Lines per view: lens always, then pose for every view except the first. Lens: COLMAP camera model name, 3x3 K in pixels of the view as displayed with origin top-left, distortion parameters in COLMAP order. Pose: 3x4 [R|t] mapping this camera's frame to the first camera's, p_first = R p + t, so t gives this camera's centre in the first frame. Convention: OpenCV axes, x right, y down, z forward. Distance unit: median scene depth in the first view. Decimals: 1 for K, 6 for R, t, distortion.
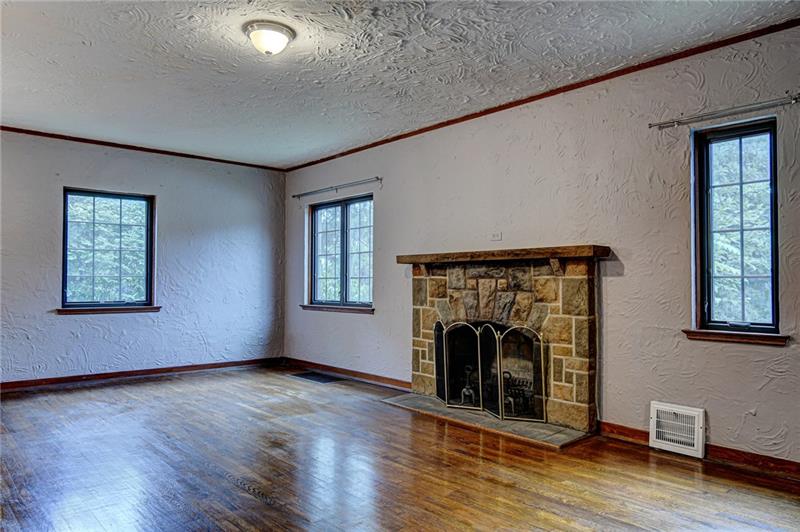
lens RADIAL K [[578.2, 0, 400.0], [0, 578.2, 266.0], [0, 0, 1]] dist [0.010097, 0.001462]
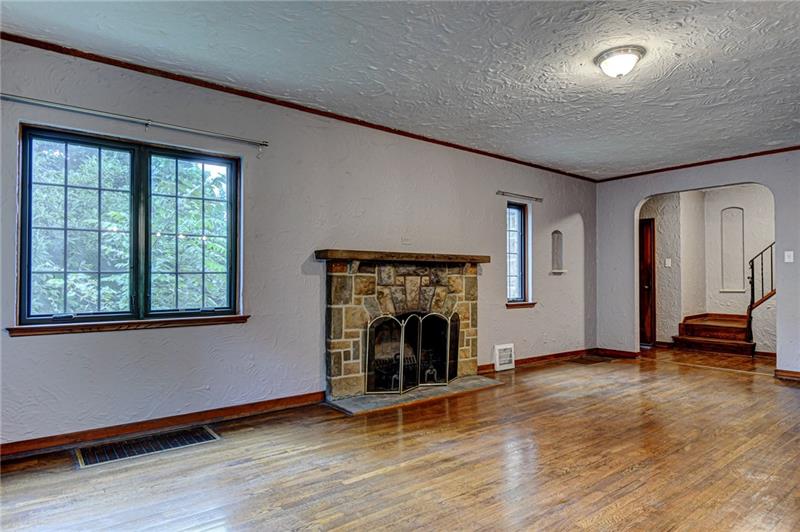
lens RADIAL K [[483.7, 0, 400.0], [0, 483.7, 266.0], [0, 0, 1]] dist [0.024294, -0.000649]
pose [[0.027867, 0.021144, 0.999388, -0.827757], [-0.029470, 0.999359, -0.020322, 0.021395], [-0.999177, -0.028886, 0.028472, 0.976402]]
